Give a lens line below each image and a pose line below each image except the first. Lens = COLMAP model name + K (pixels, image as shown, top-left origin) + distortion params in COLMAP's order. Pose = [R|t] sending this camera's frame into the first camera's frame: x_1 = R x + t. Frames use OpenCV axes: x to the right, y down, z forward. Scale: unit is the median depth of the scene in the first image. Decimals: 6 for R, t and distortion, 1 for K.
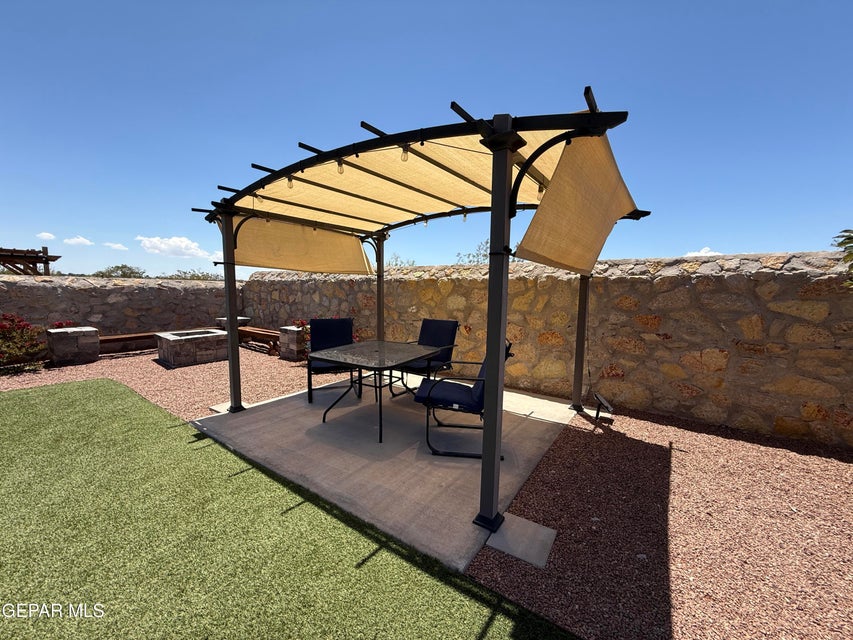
lens RADIAL K [[340.6, 0, 426.5], [0, 340.6, 320.0], [0, 0, 1]] dist [0.000654, 0.000409]
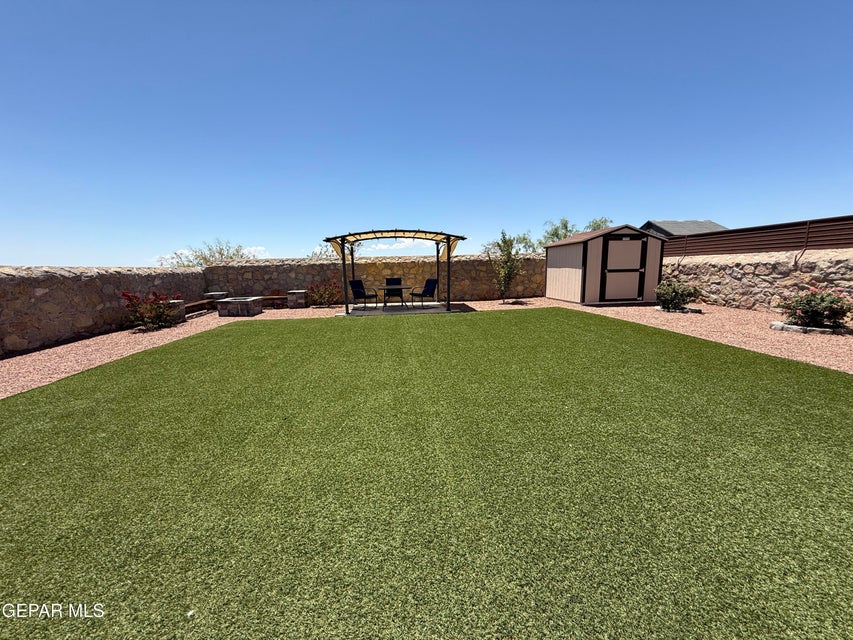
lens RADIAL K [[340.6, 0, 426.5], [0, 340.6, 320.0], [0, 0, 1]] dist [0.000654, 0.000409]
pose [[0.752966, -0.131688, 0.644748, -1.284522], [0.093800, 0.991246, 0.092916, 0.086413], [-0.651340, -0.009485, 0.758727, -1.017101]]
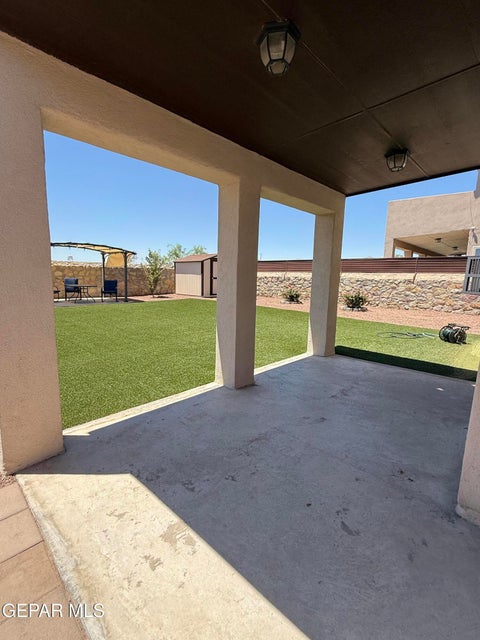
lens RADIAL K [[294.6, 0, 240.0], [0, 294.6, 320.0], [0, 0, 1]] dist [-0.001969, -0.000091]
pose [[0.144923, -0.164669, 0.975644, -2.204626], [0.070341, 0.985274, 0.155845, 0.057968], [-0.986940, 0.046042, 0.154371, -0.937195]]
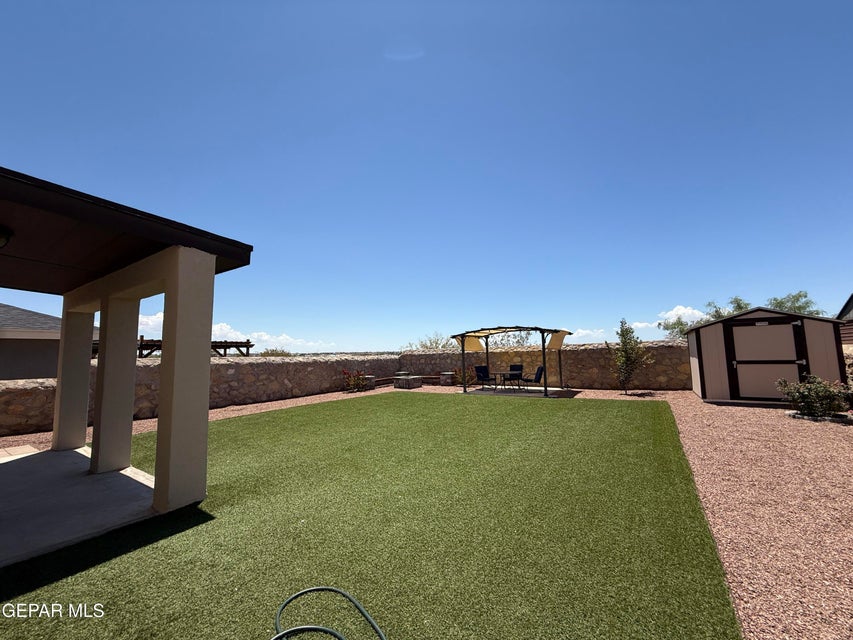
lens RADIAL K [[340.6, 0, 426.5], [0, 340.6, 320.0], [0, 0, 1]] dist [0.000654, 0.000409]
pose [[0.998609, -0.035352, 0.039111, -0.747202], [0.042247, 0.980383, -0.192519, 0.138294], [-0.031537, 0.193904, 0.980513, -1.788234]]
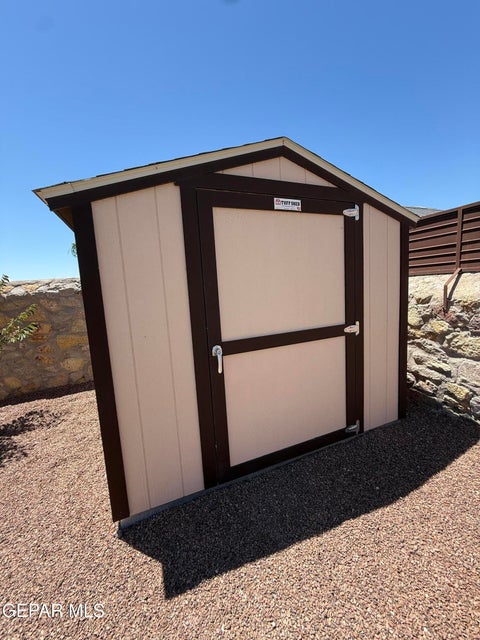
lens RADIAL K [[255.5, 0, 240.0], [0, 255.5, 320.0], [0, 0, 1]] dist [0.000654, 0.000409]
pose [[0.532593, -0.158284, 0.831439, 0.529118], [0.146749, 0.984748, 0.093467, 0.024735], [-0.833552, 0.072233, 0.547698, -0.407756]]
